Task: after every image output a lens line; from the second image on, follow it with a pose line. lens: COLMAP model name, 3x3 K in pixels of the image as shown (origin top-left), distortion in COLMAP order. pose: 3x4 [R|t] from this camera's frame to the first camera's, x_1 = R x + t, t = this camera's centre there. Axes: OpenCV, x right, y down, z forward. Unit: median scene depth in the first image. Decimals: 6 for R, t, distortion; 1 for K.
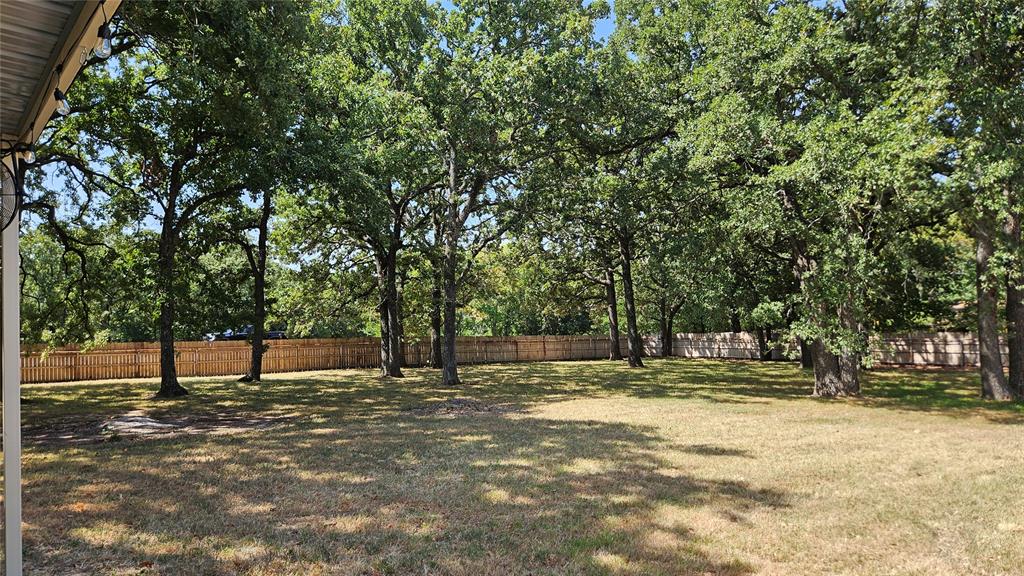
lens RADIAL K [[665.4, 0, 513.1], [0, 665.4, 283.5], [0, 0, 1]] dist [0.080380, -0.073111]
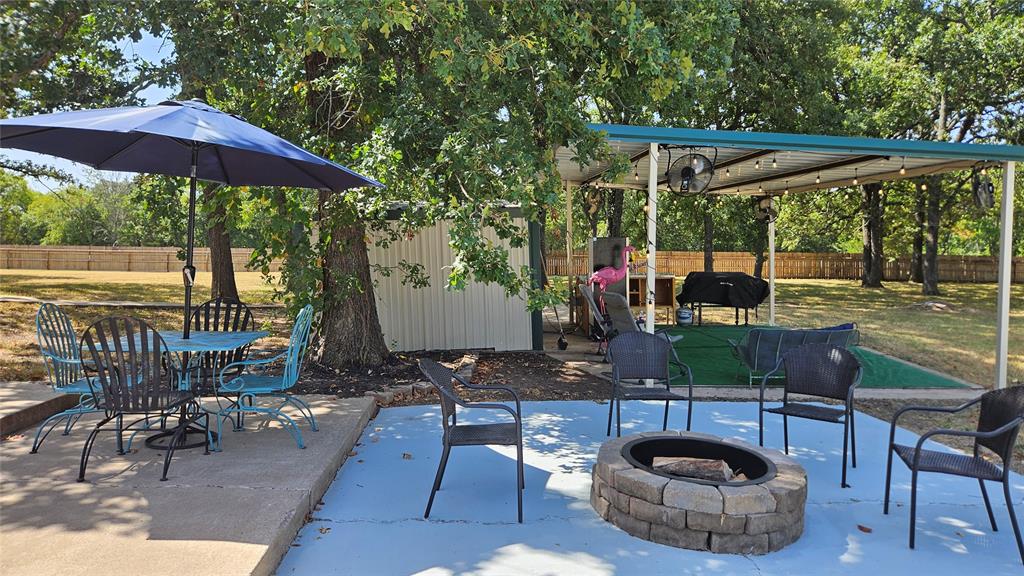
lens RADIAL K [[665.4, 0, 513.1], [0, 665.4, 283.5], [0, 0, 1]] dist [0.080380, -0.073111]
pose [[0.795054, 0.060088, -0.603555, 0.039457], [0.019195, 0.992090, 0.124056, -0.030307], [0.606235, -0.110216, 0.787612, -0.361222]]
